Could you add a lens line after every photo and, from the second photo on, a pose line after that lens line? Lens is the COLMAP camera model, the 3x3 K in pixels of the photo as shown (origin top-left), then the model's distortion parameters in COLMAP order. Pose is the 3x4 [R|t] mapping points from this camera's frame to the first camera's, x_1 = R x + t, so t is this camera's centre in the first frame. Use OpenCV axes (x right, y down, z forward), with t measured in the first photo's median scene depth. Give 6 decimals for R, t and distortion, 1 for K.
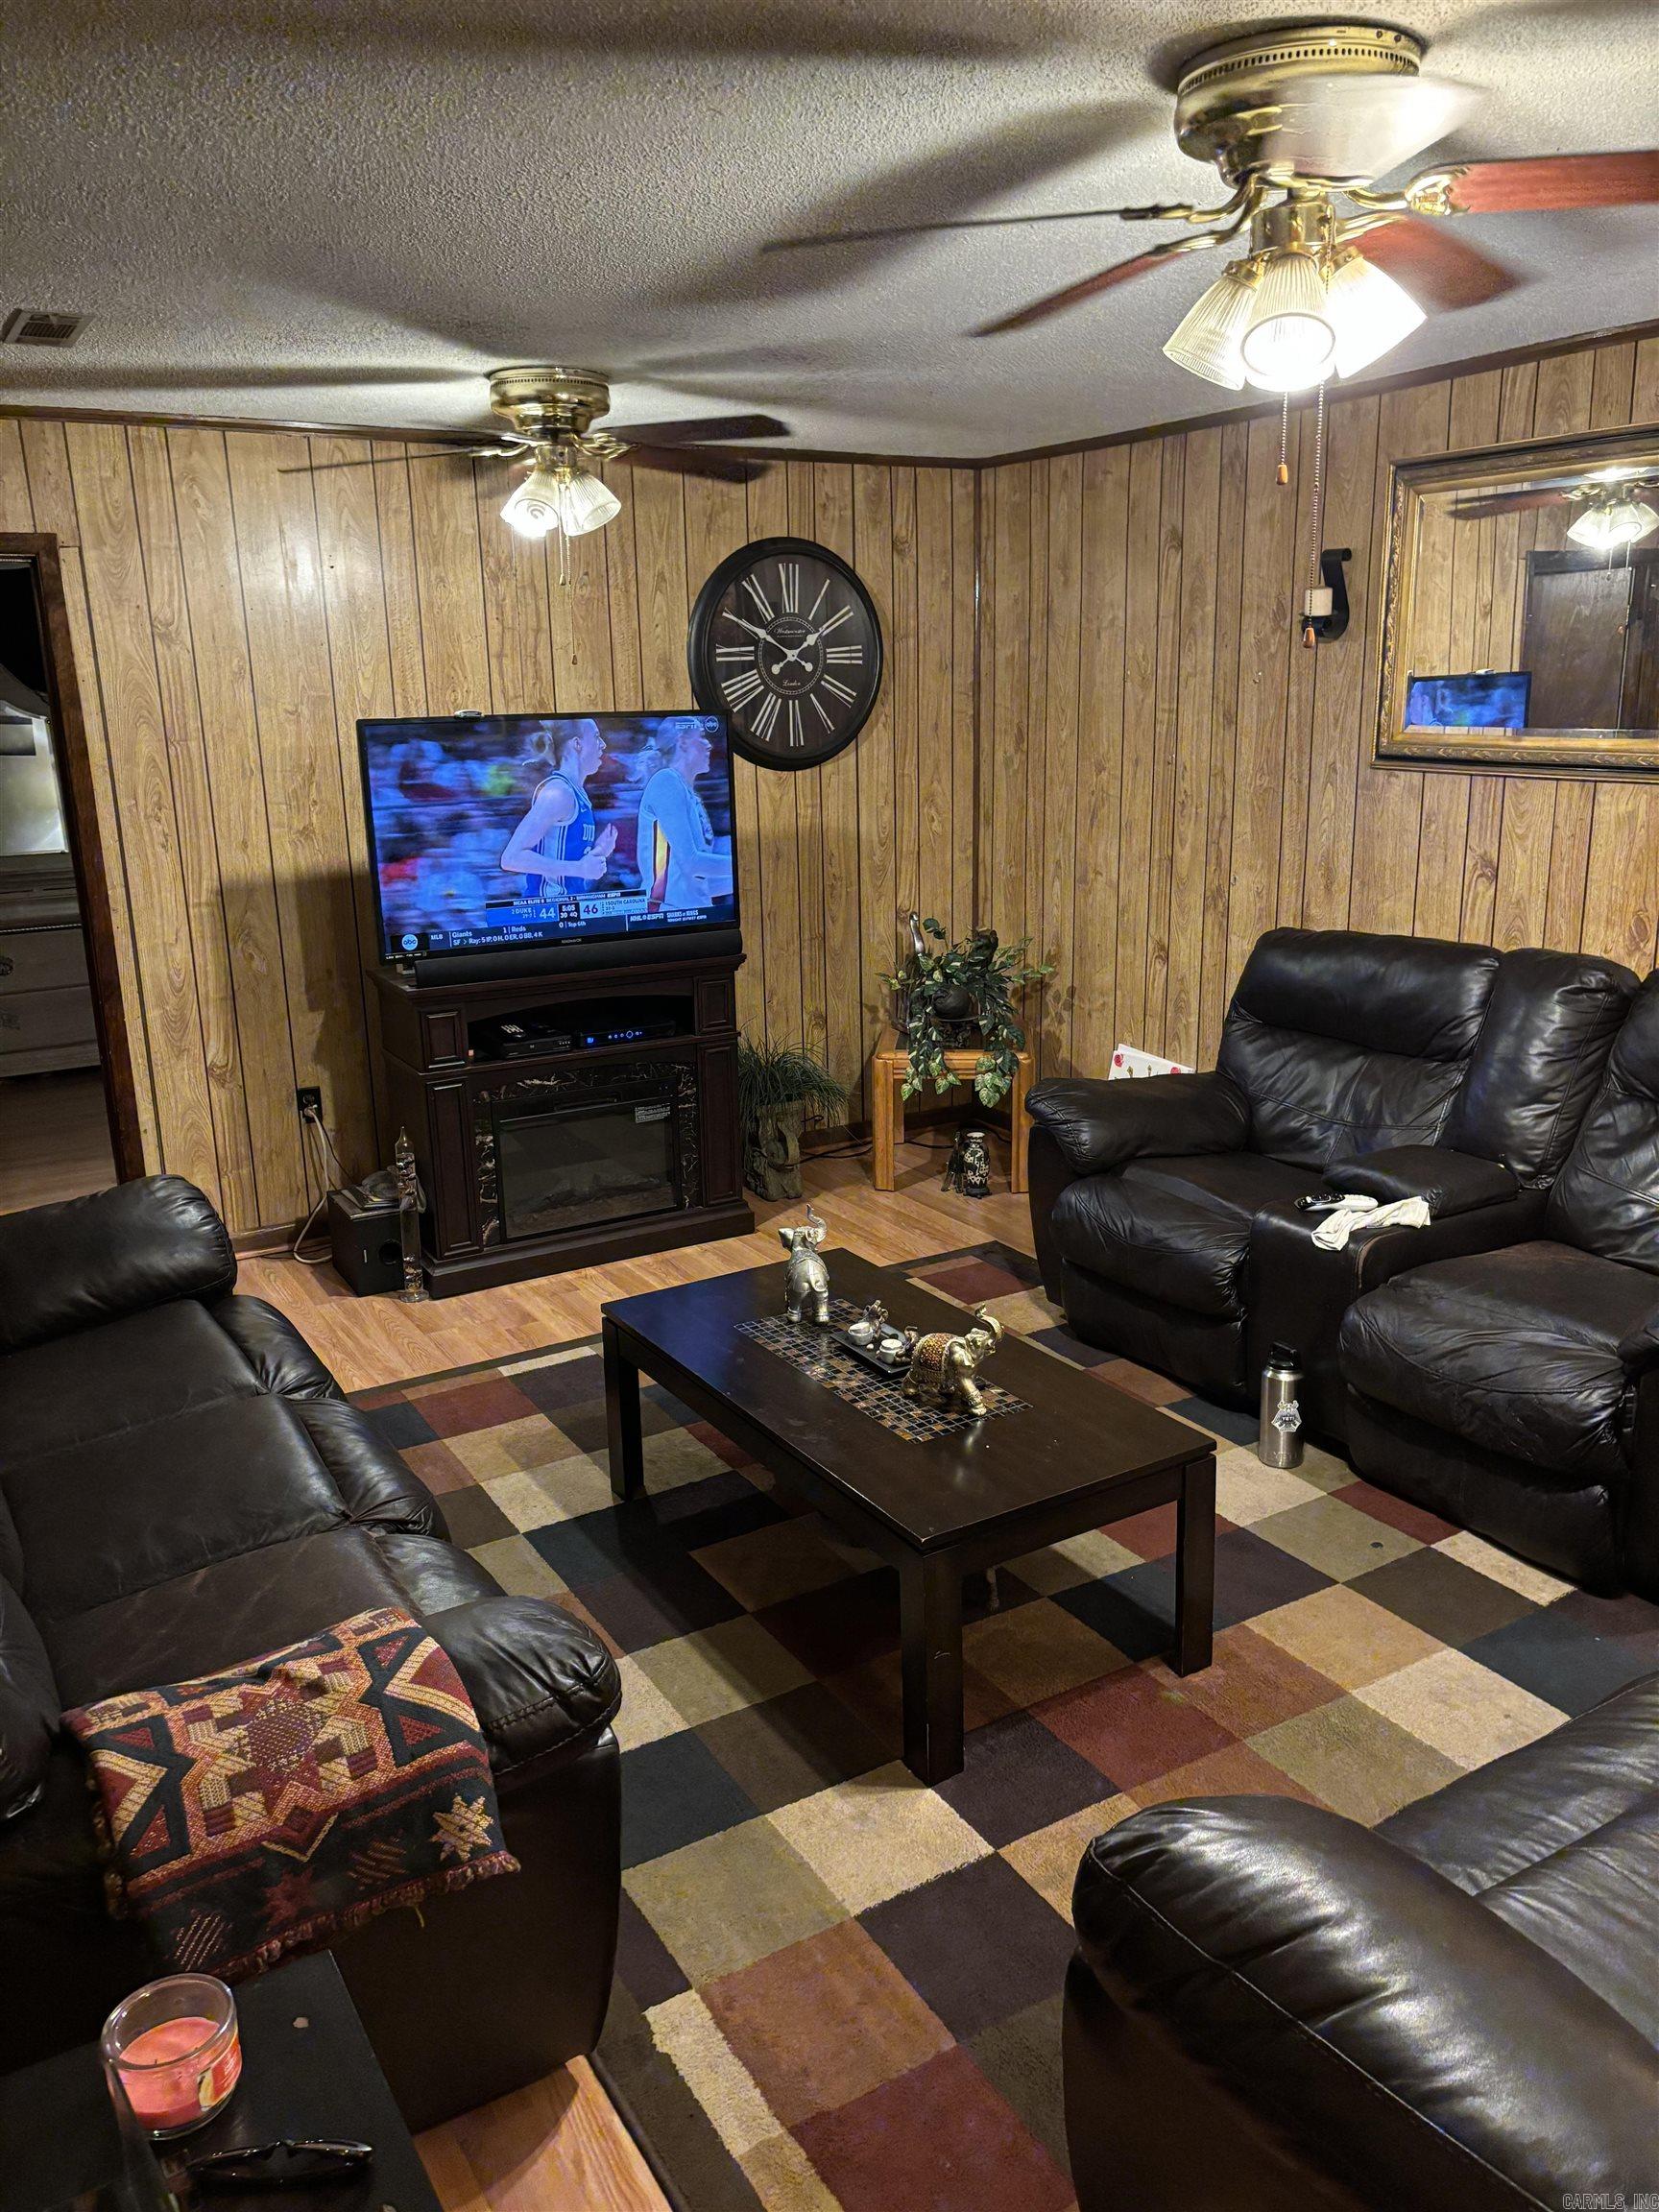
lens RADIAL K [[1686.2, 0, 836.1], [0, 1686.2, 1108.7], [0, 0, 1]] dist [0.034429, -0.025540]
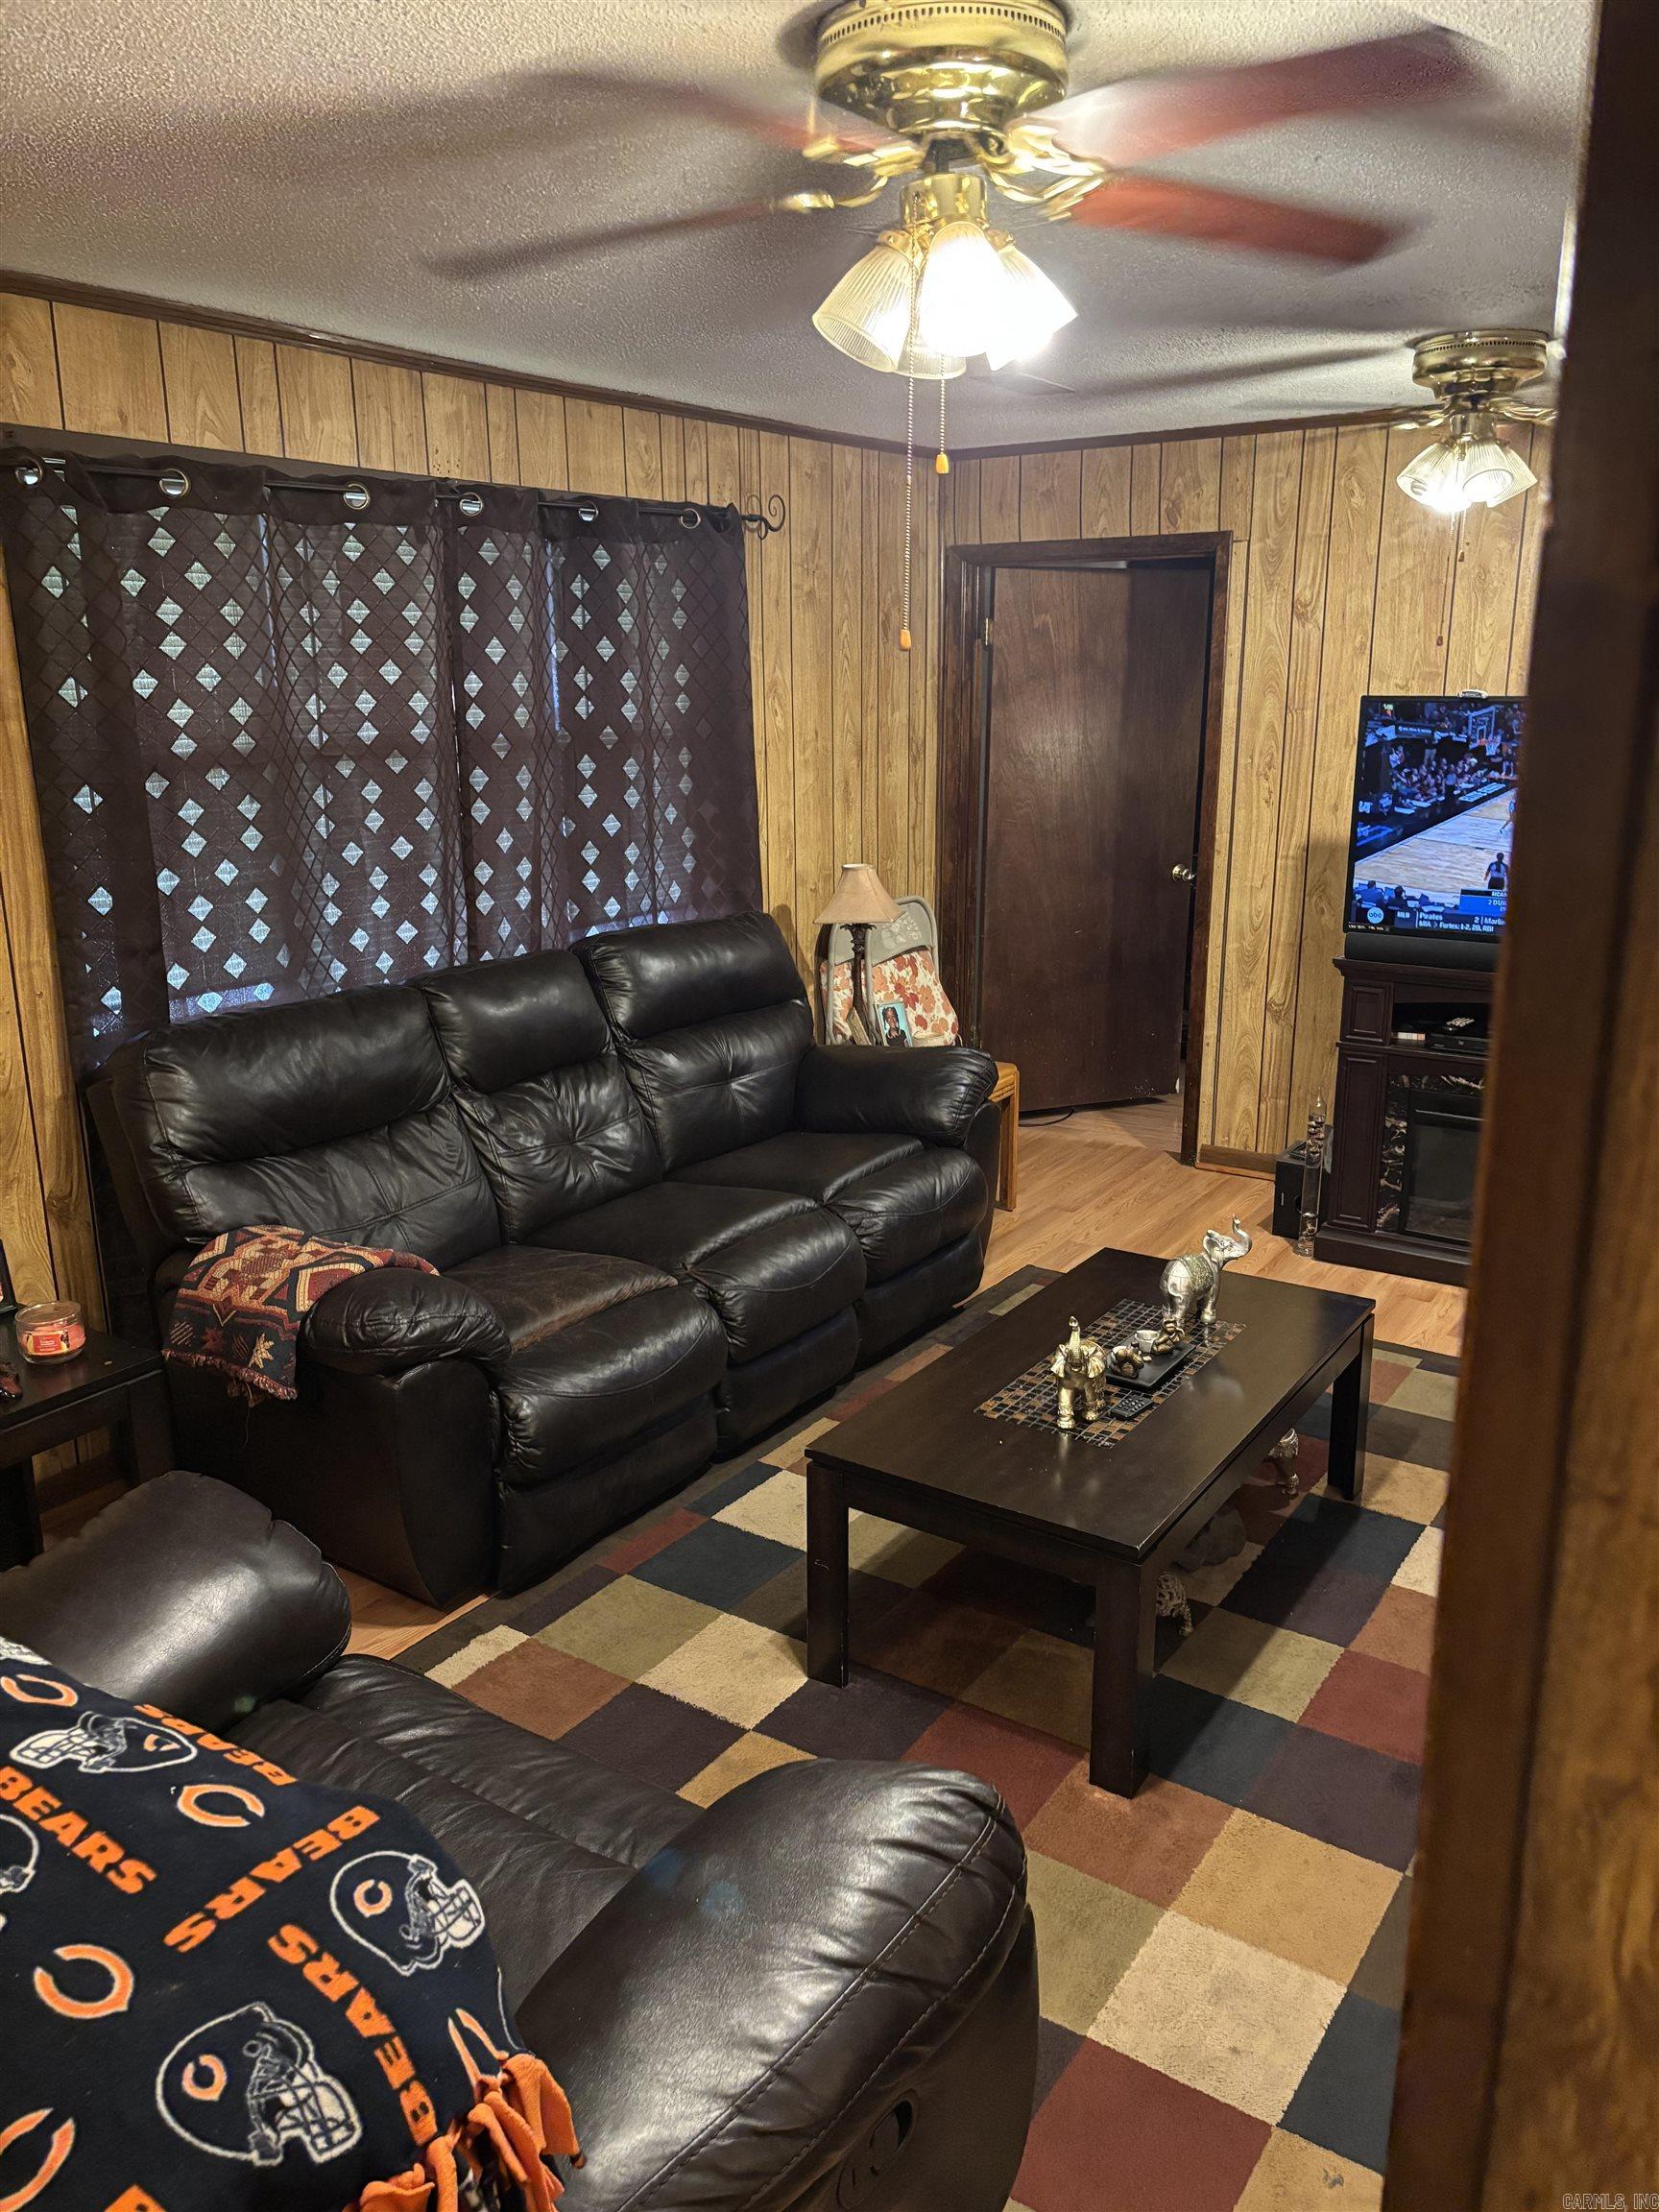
lens RADIAL K [[1686.2, 0, 836.3], [0, 1686.2, 1100.7], [0, 0, 1]] dist [0.034429, -0.025540]
pose [[0.416591, 0.246490, -0.875040, 0.554073], [-0.229974, 0.959807, 0.160882, -0.083873], [0.879525, 0.134214, 0.456533, 0.273828]]
